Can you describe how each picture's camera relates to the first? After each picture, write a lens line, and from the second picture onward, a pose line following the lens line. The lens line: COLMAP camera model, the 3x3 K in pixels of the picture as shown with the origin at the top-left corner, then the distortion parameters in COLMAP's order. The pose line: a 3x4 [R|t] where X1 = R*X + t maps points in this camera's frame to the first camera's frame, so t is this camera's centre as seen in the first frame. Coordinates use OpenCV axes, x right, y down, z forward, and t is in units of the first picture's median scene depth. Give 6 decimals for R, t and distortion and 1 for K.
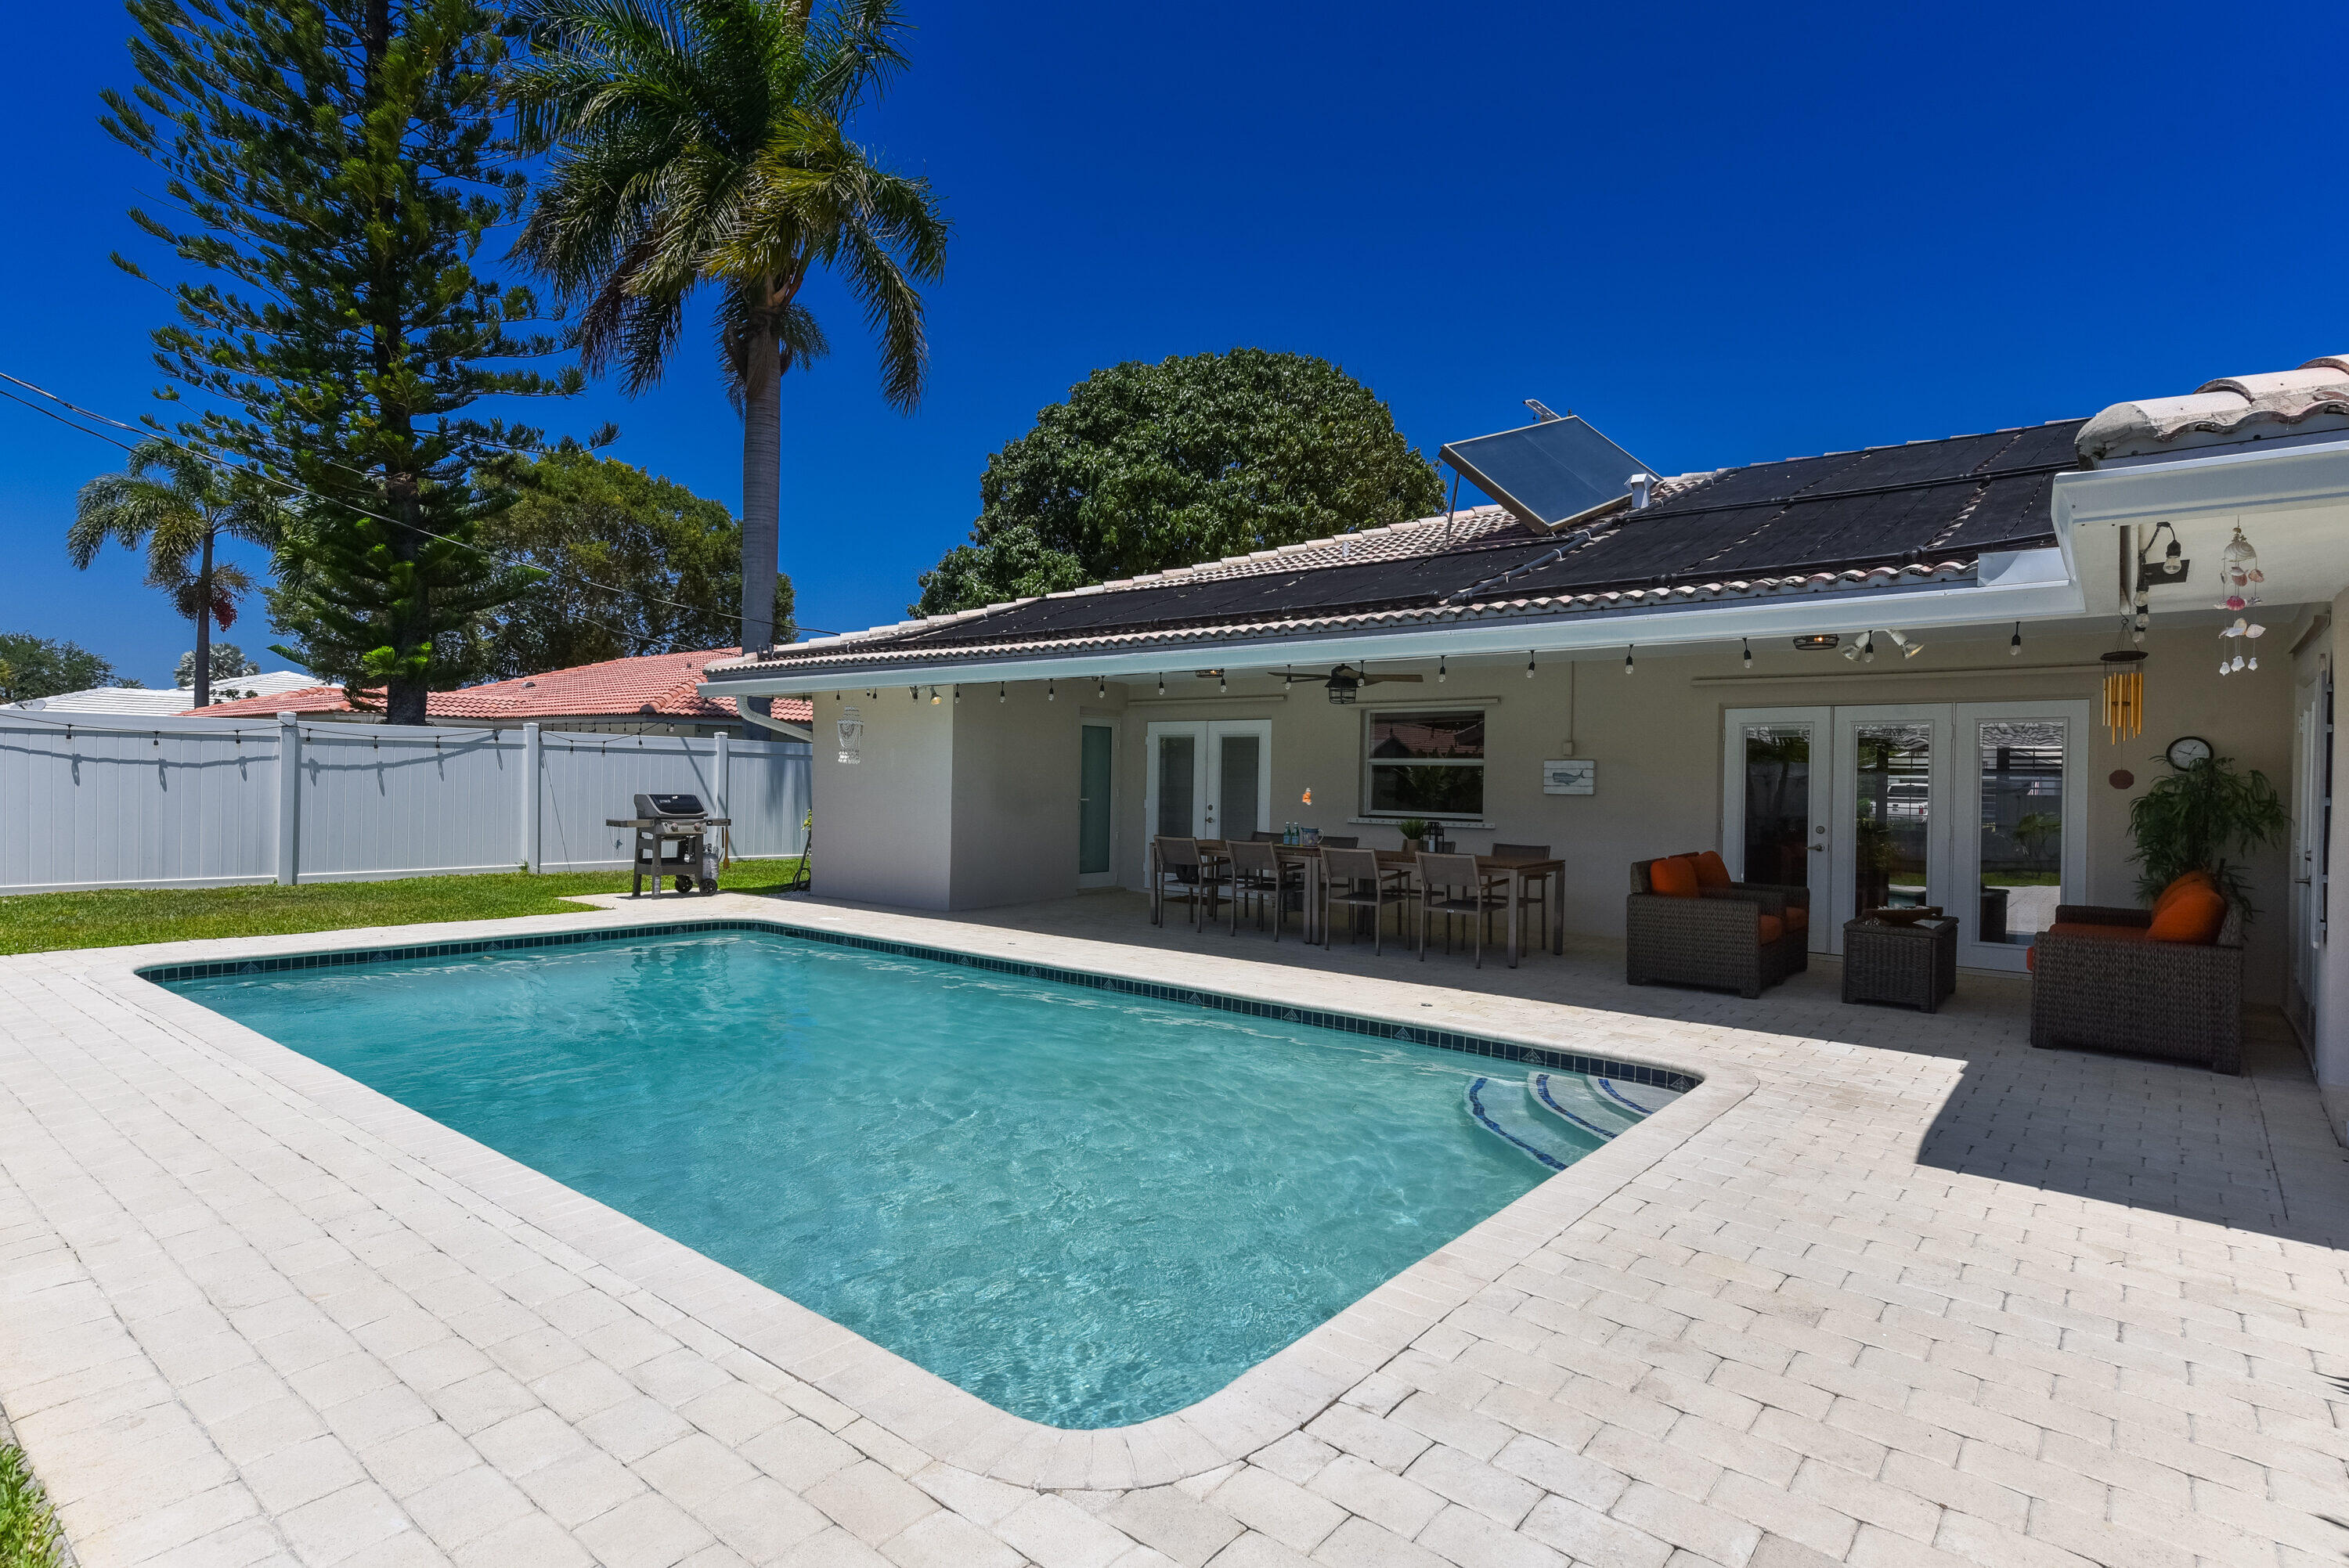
lens RADIAL K [[1166.8, 0, 1174.5], [0, 1166.8, 784.0], [0, 0, 1]] dist [-0.000763, -0.000216]
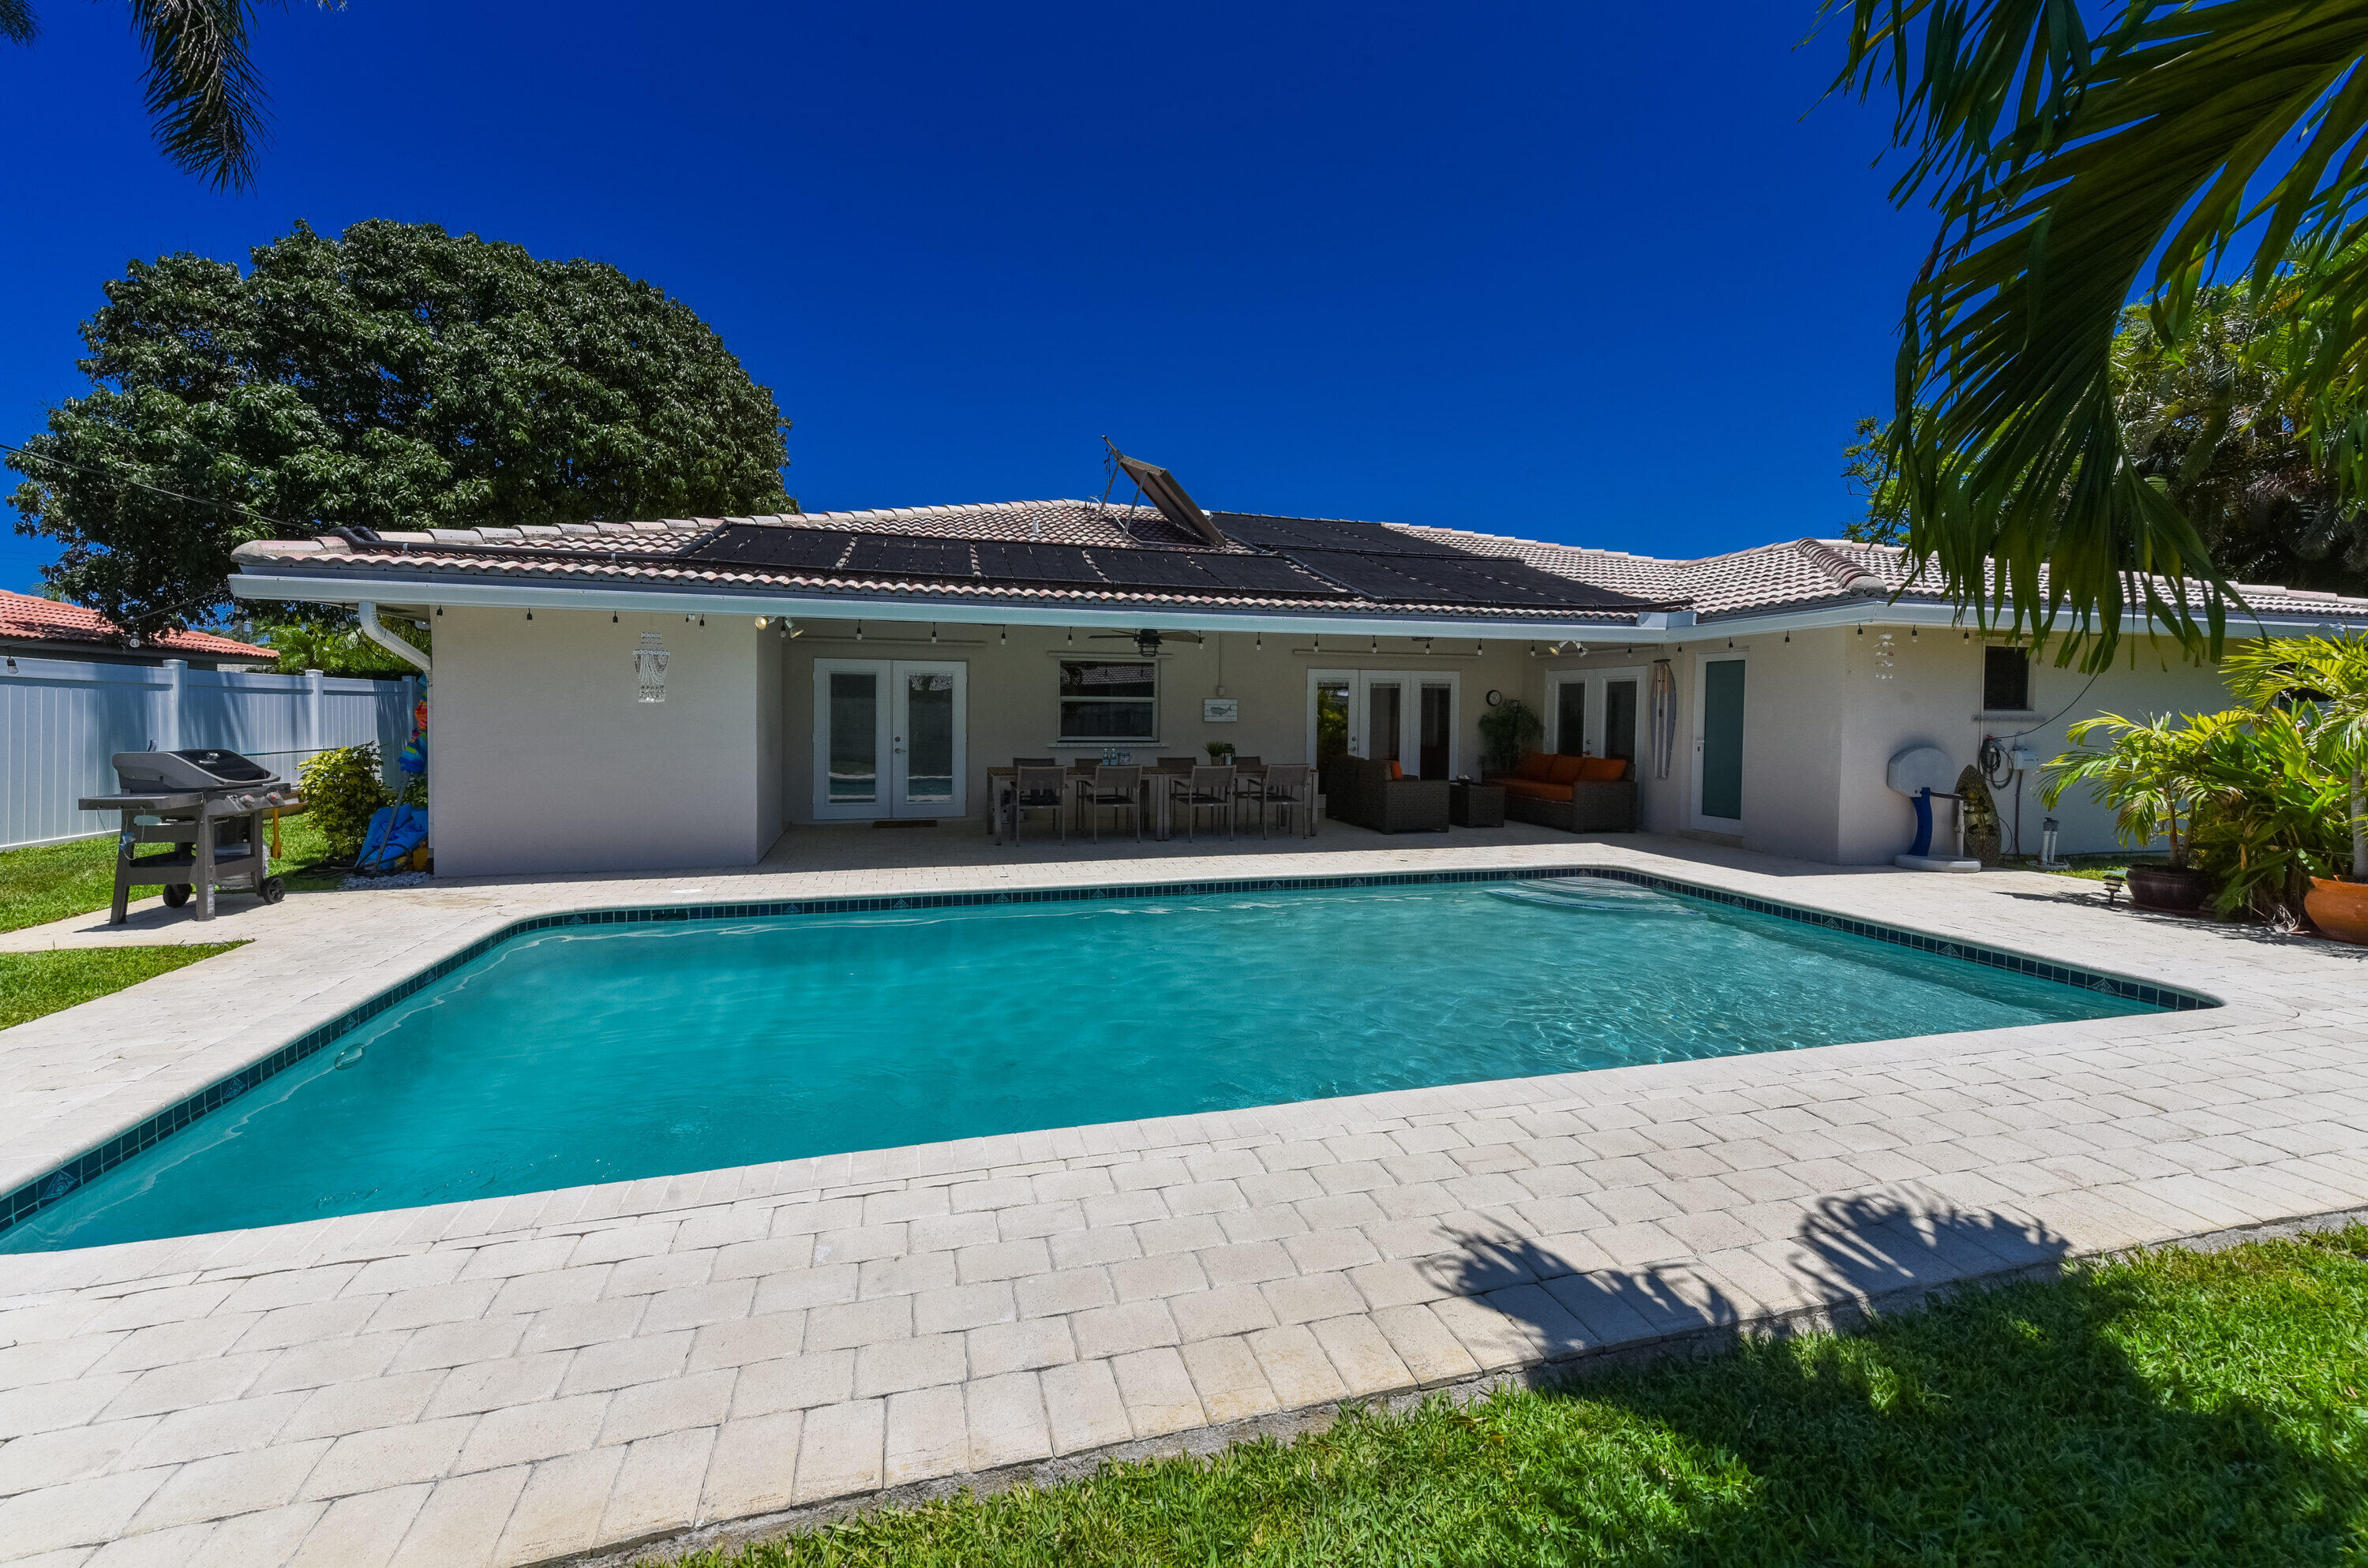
lens RADIAL K [[948.1, 0, 1184.0], [0, 948.1, 784.0], [0, 0, 1]] dist [0.002045, 0.000080]
pose [[0.569755, -0.065528, 0.819198, -0.663915], [0.009093, 0.997258, 0.073447, -0.001159], [-0.821764, -0.034397, 0.568789, 0.313346]]
